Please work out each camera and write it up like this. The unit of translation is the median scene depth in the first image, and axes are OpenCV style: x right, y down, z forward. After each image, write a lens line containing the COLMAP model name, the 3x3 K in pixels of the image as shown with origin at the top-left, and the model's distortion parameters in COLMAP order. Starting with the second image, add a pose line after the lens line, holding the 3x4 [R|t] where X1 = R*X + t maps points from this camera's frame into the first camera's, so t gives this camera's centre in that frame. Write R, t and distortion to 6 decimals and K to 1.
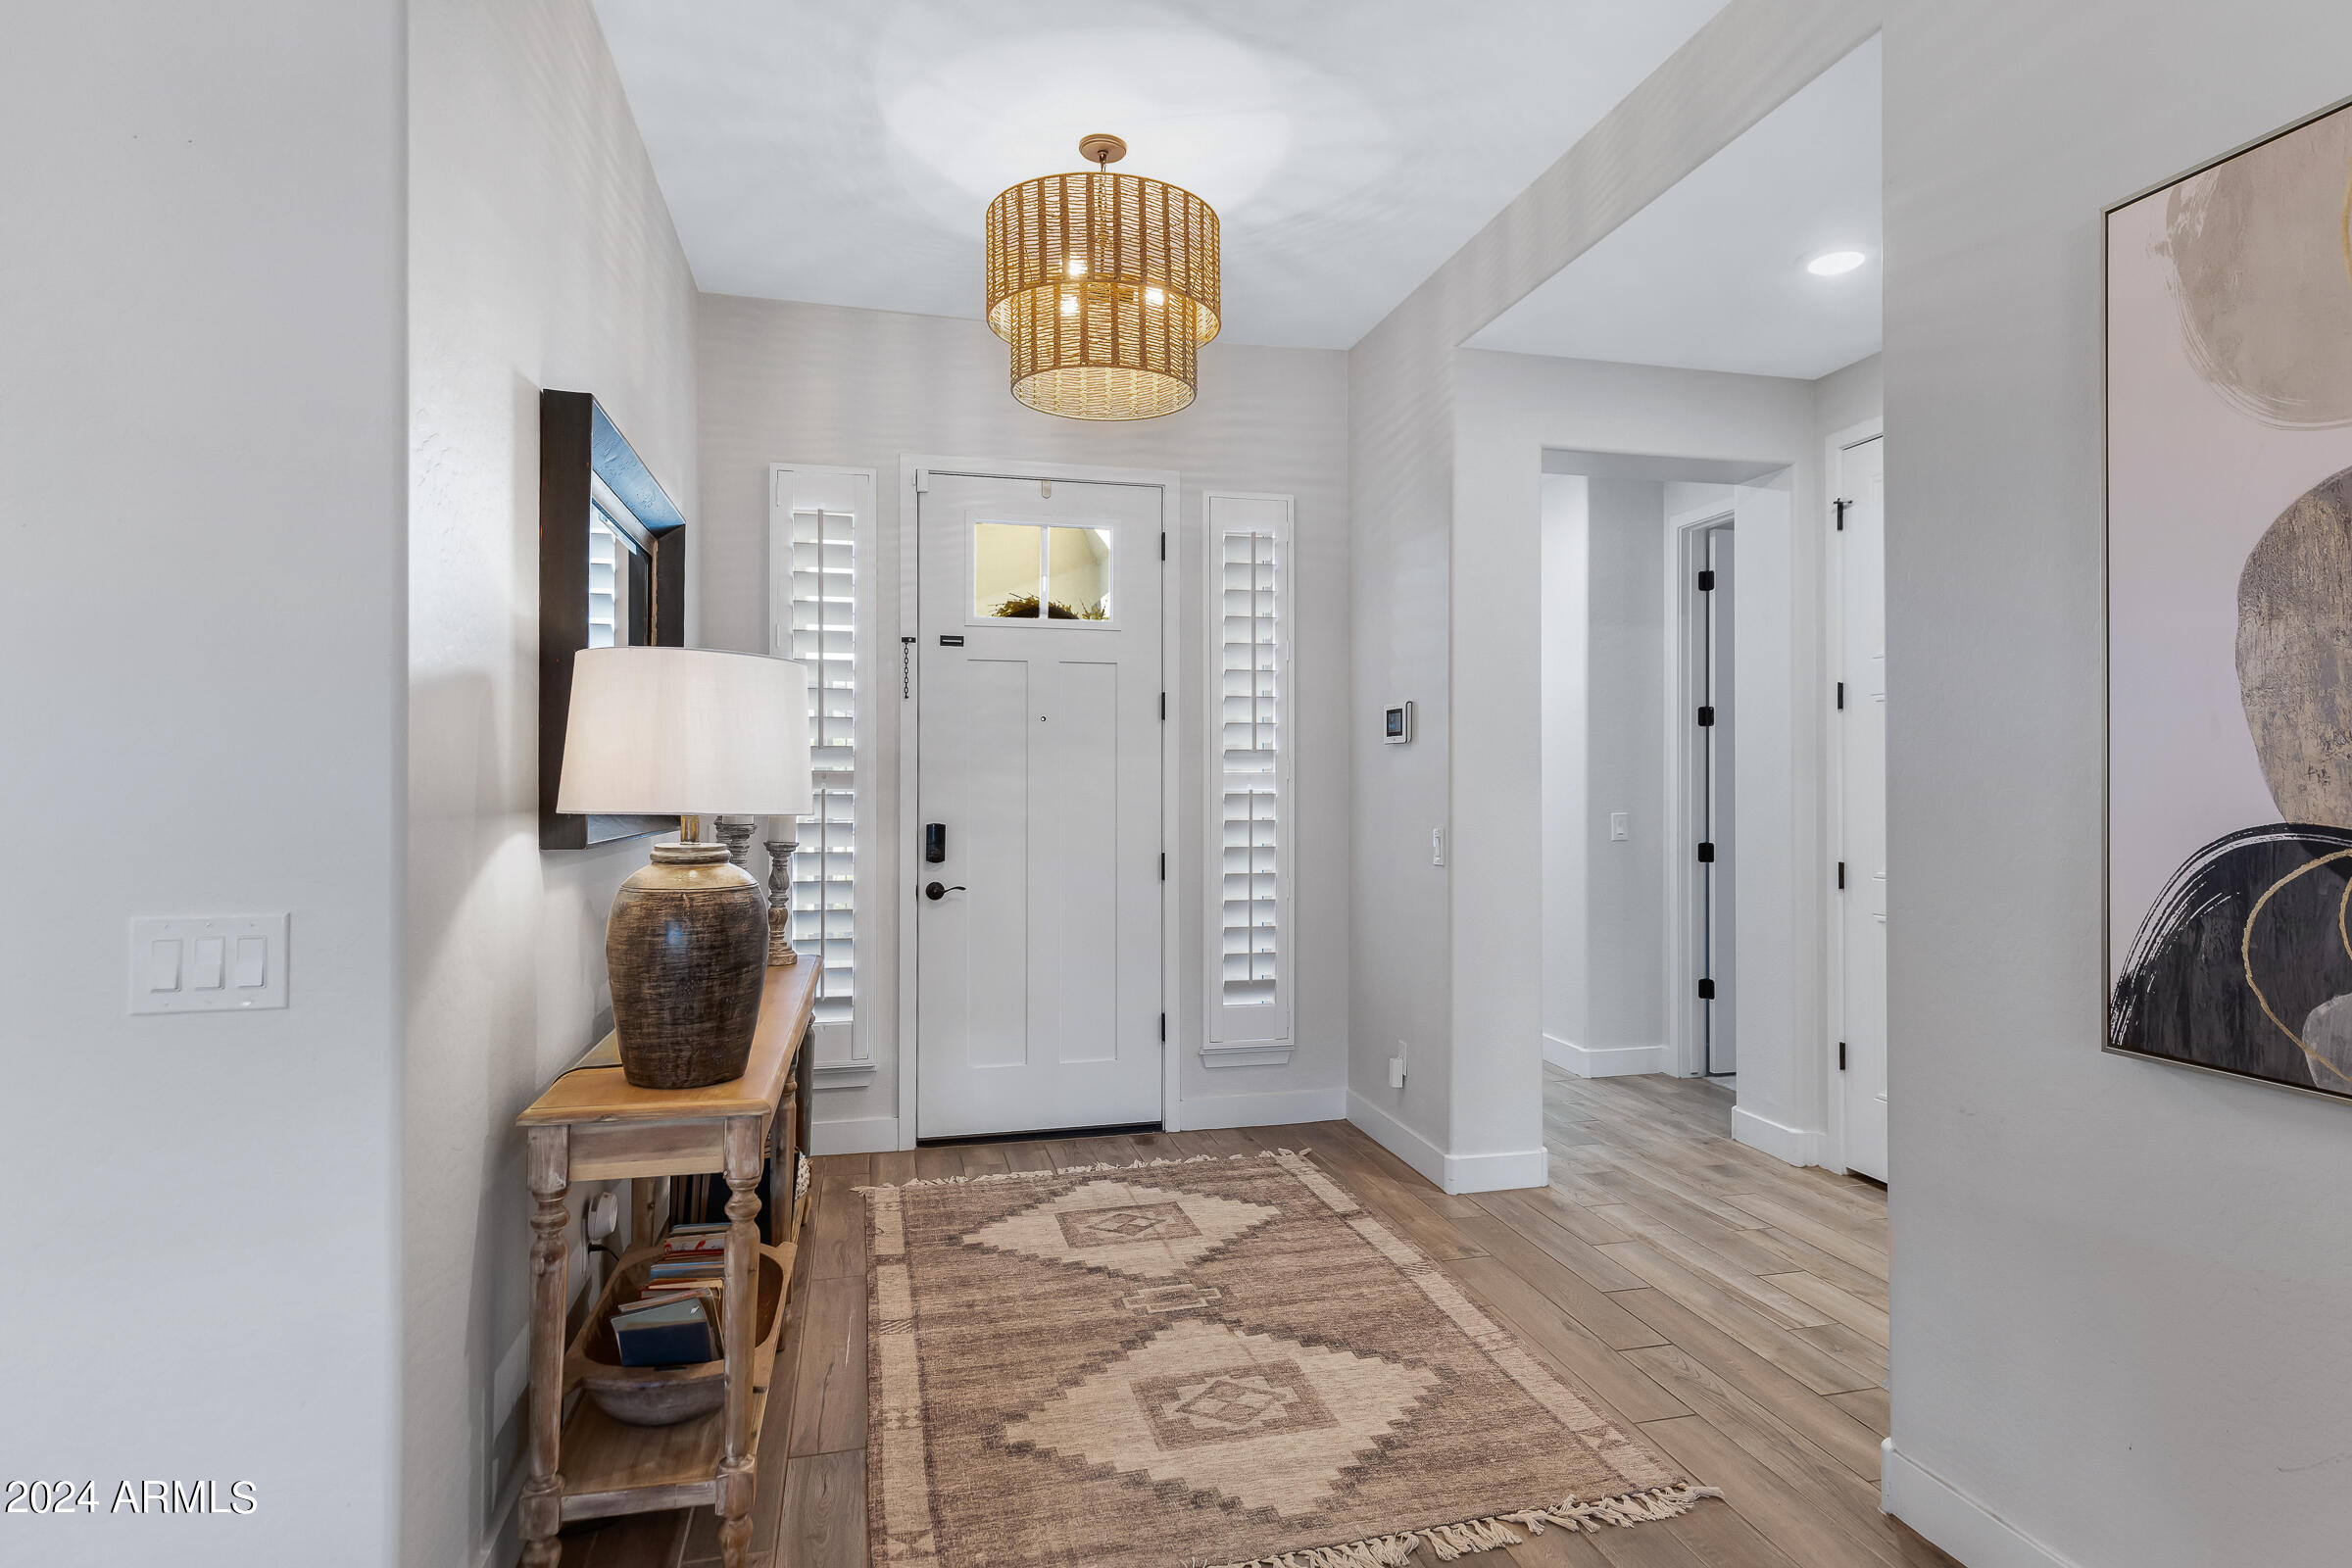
lens RADIAL K [[1251.8, 0, 1186.0], [0, 1251.8, 774.8], [0, 0, 1]] dist [0.000053, -0.014787]
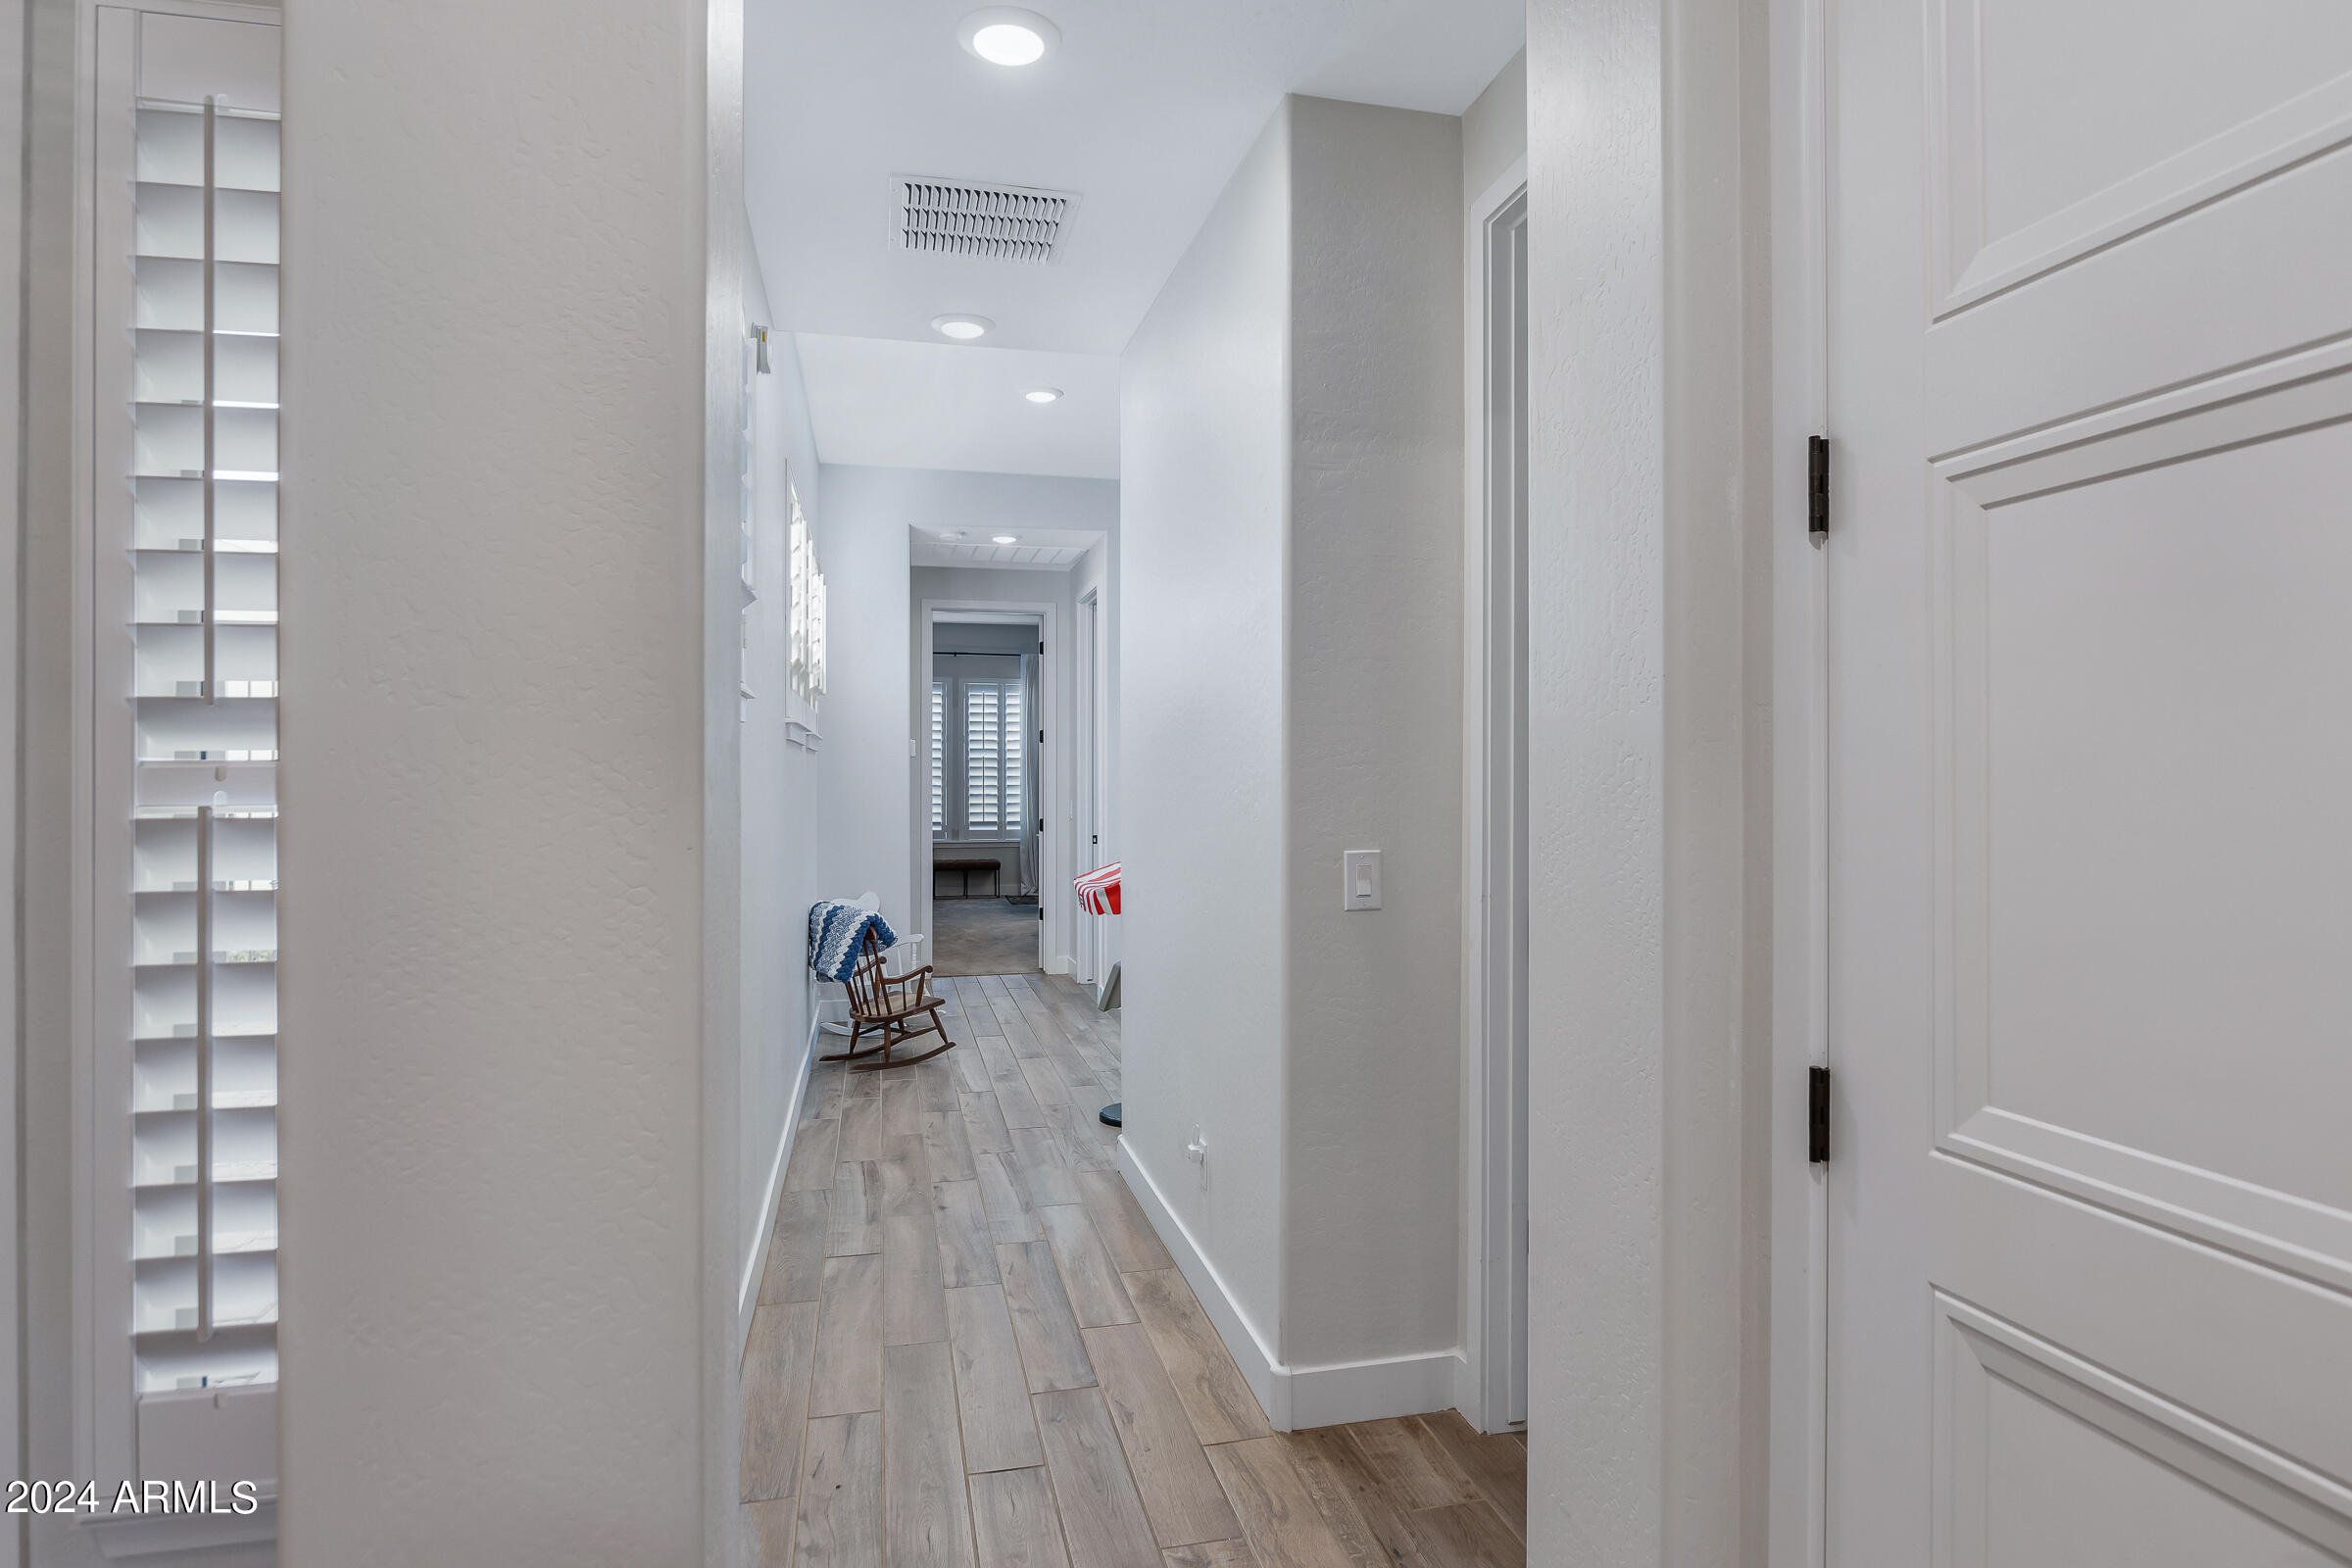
lens RADIAL K [[1251.8, 0, 1186.0], [0, 1251.8, 774.8], [0, 0, 1]] dist [0.000053, -0.014787]
pose [[0.999938, 0.001556, -0.011068, 0.342831], [-0.001533, 0.999997, 0.002155, 0.001666], [0.011071, -0.002138, 0.999936, 0.639626]]
